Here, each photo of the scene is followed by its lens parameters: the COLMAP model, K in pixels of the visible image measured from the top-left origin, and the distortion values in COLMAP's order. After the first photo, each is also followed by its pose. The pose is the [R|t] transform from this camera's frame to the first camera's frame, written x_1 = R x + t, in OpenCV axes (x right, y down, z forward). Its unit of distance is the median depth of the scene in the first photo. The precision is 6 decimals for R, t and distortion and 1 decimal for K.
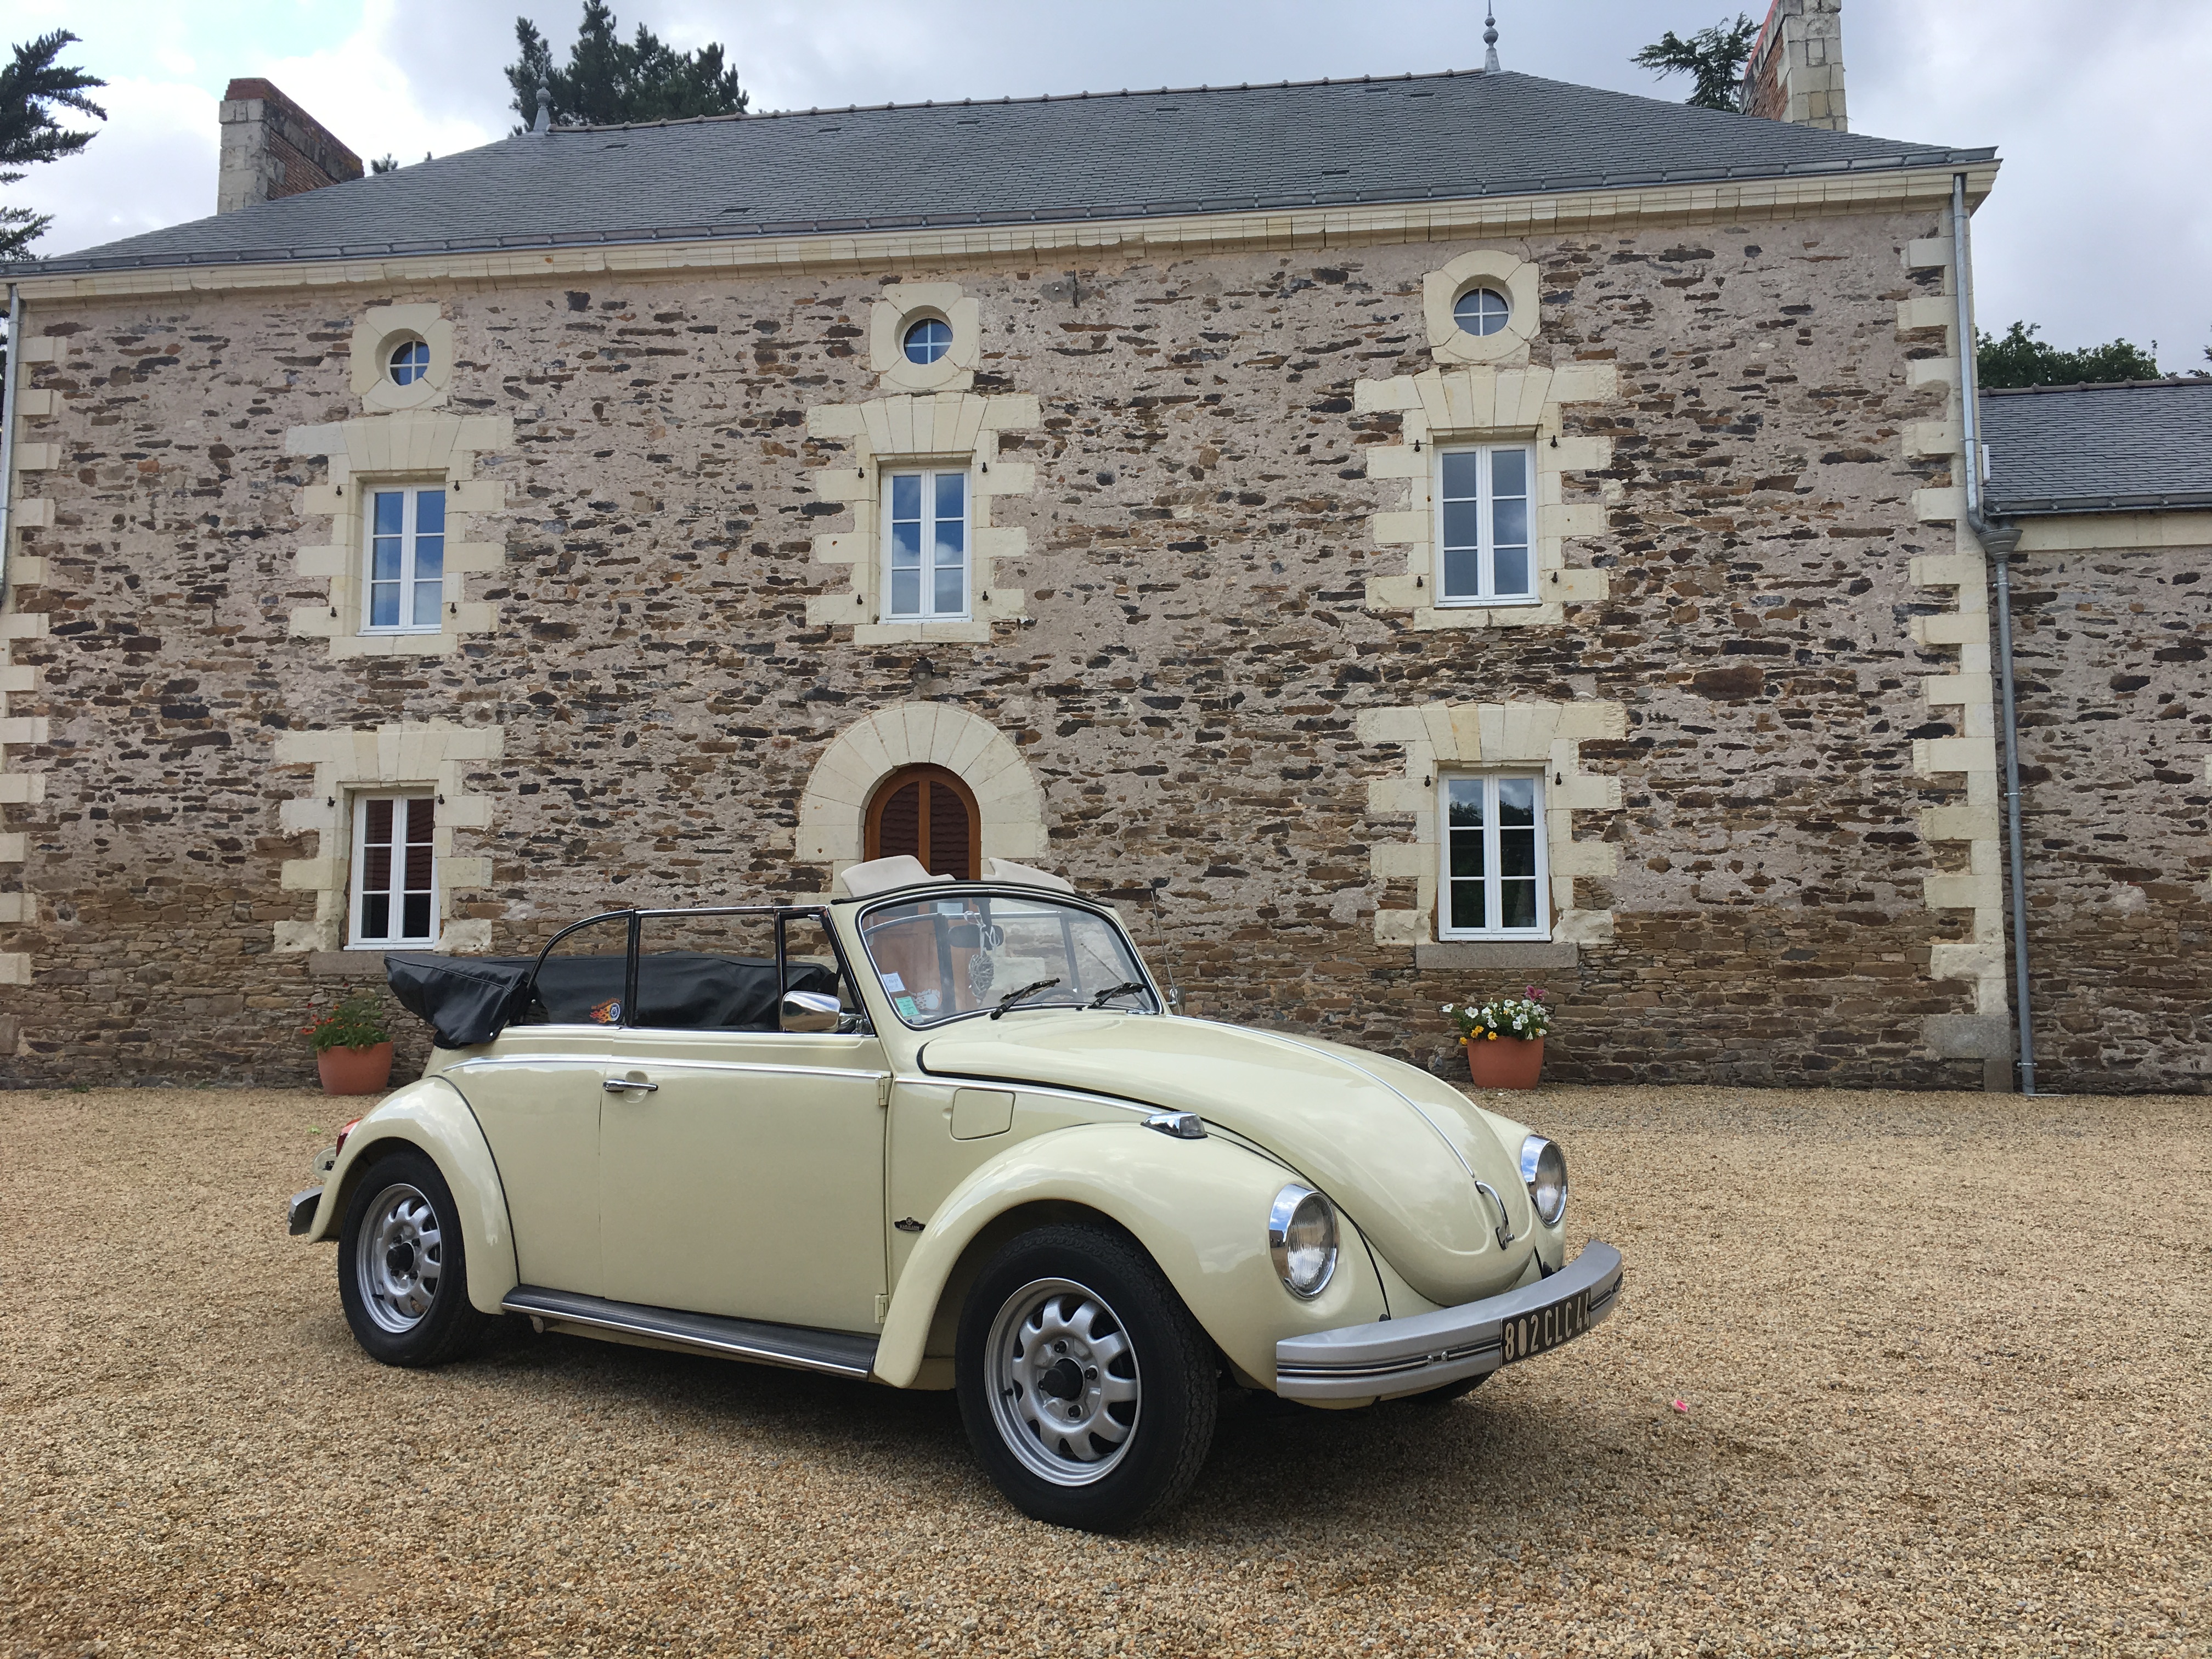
lens RADIAL K [[1894.6, 0, 1111.1], [0, 1894.6, 837.2], [0, 0, 1]] dist [0.069588, -0.093964]
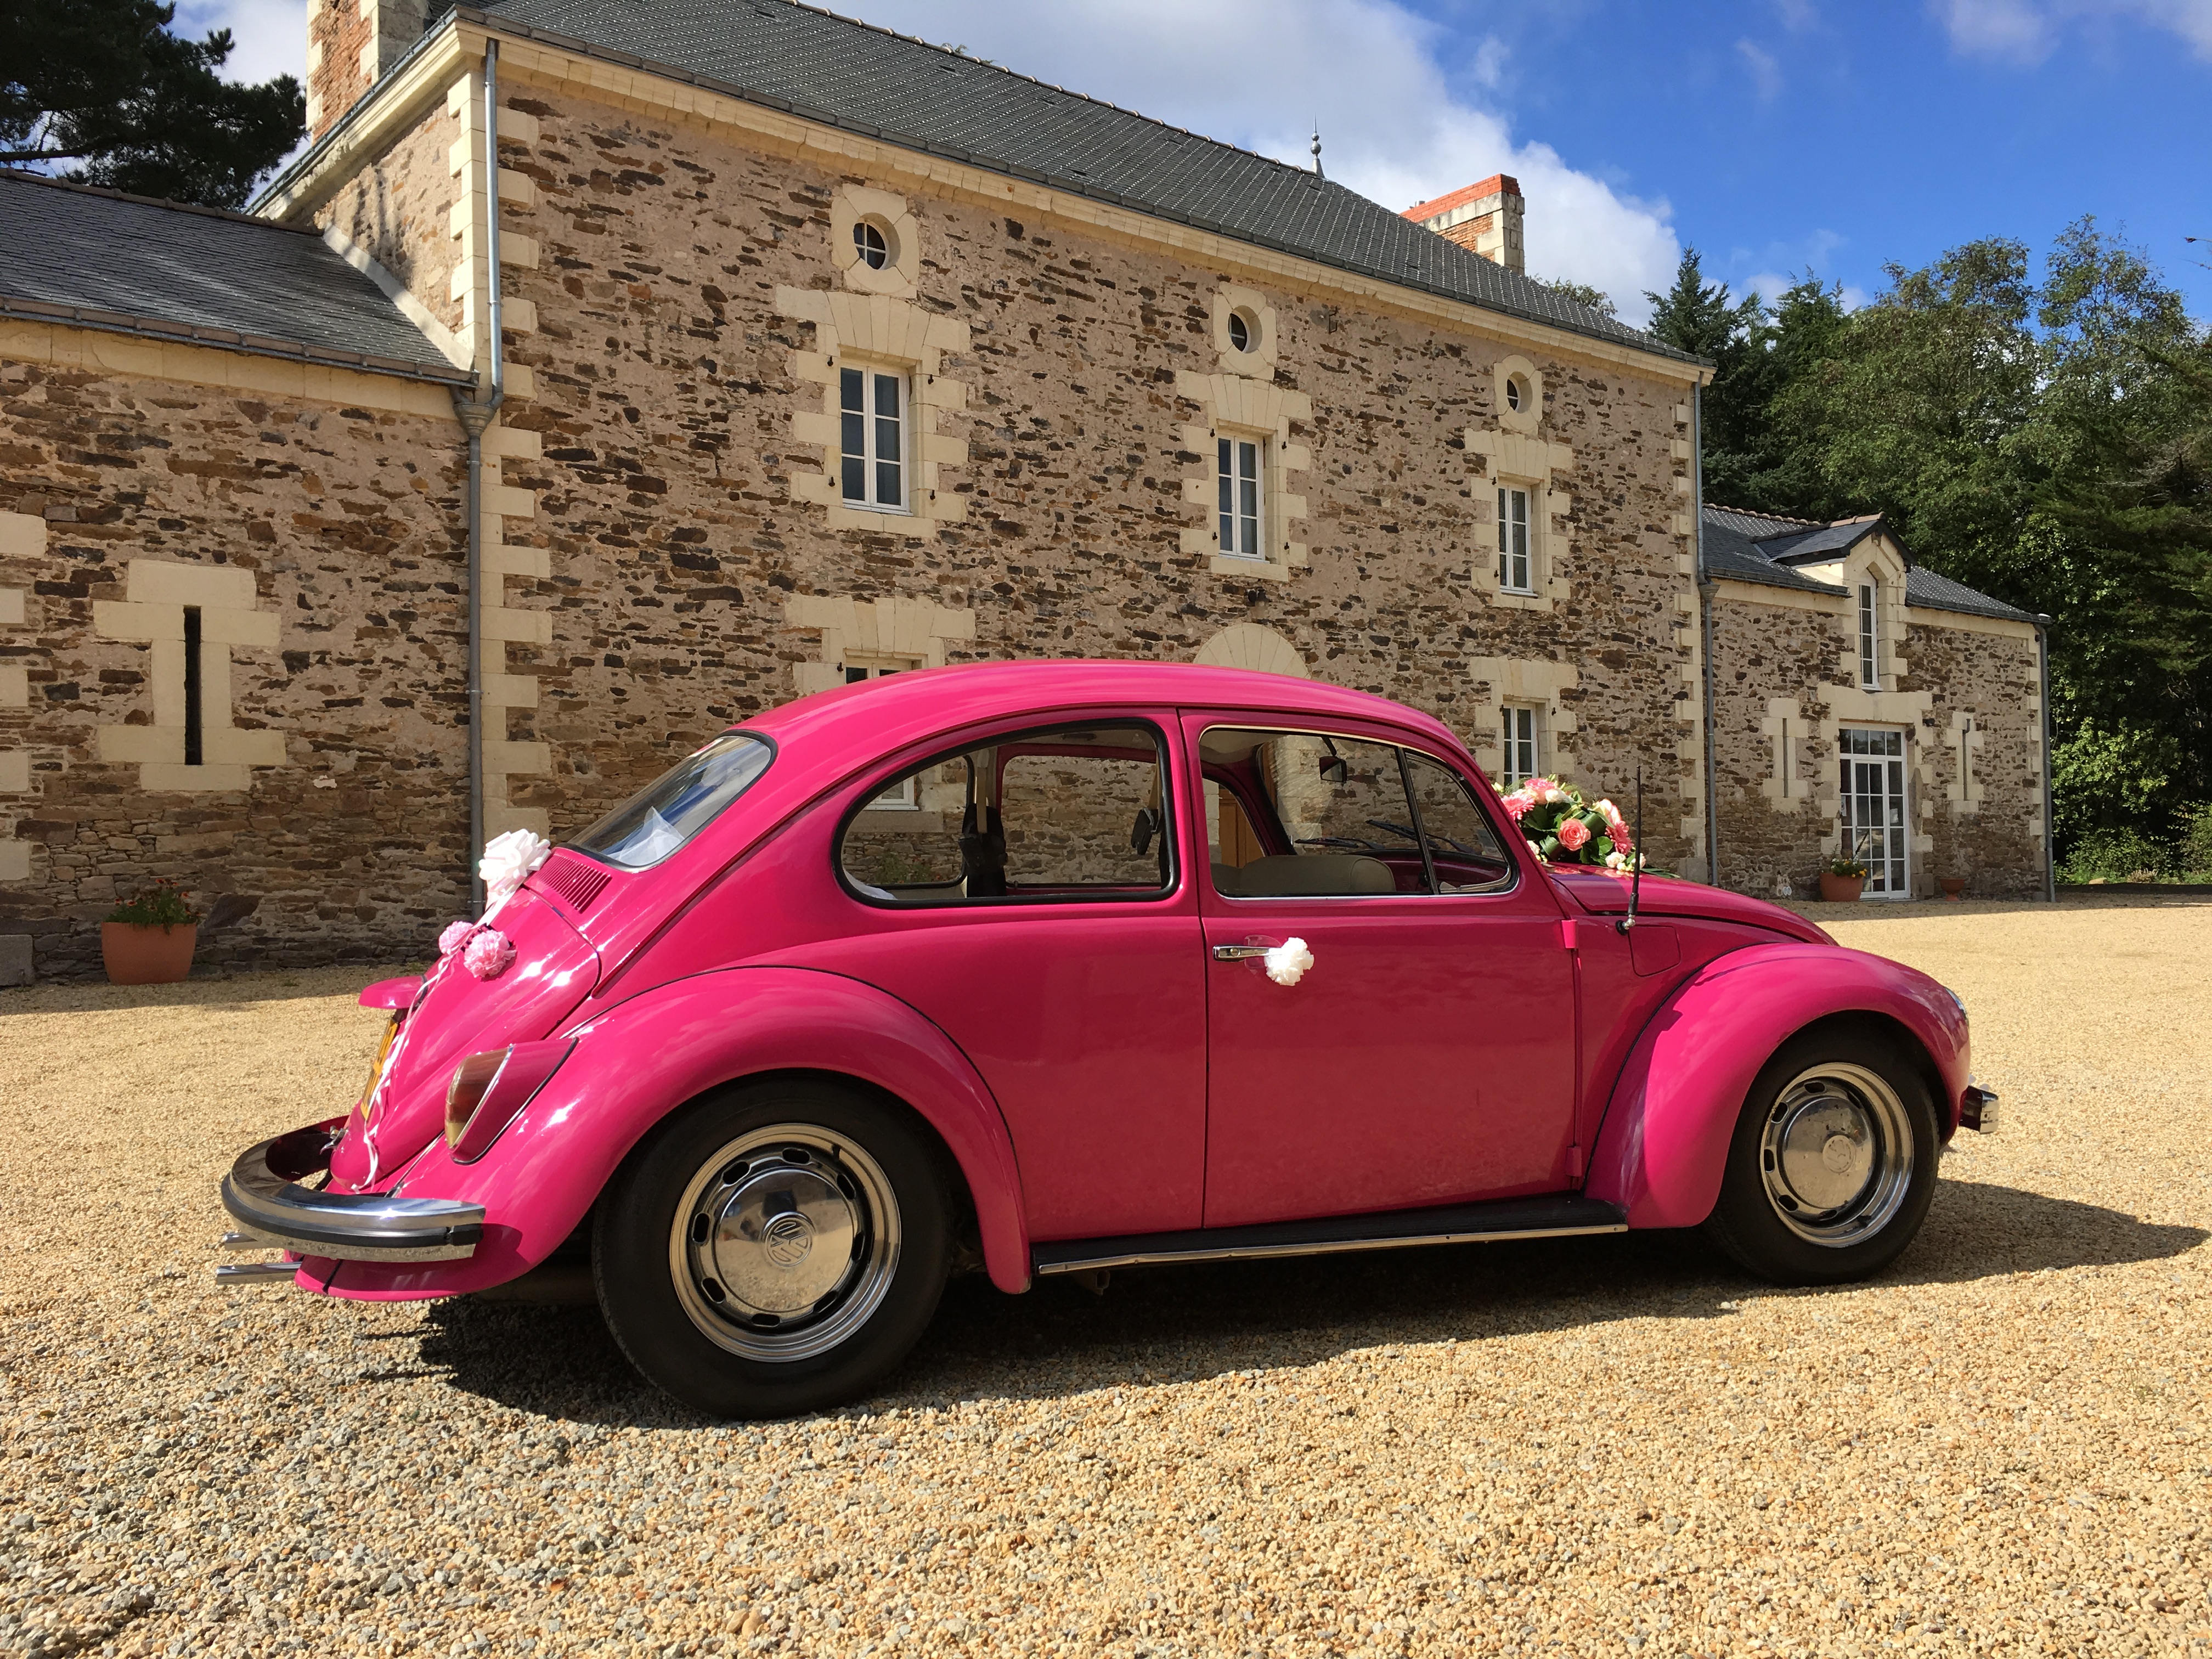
lens RADIAL K [[1894.6, 0, 1103.9], [0, 1894.6, 848.5], [0, 0, 1]] dist [0.069588, -0.093964]
pose [[0.673451, -0.003049, 0.739226, -1.121389], [-0.054753, 0.997039, 0.053994, 0.016798], [-0.737202, -0.076837, 0.671289, 0.198627]]
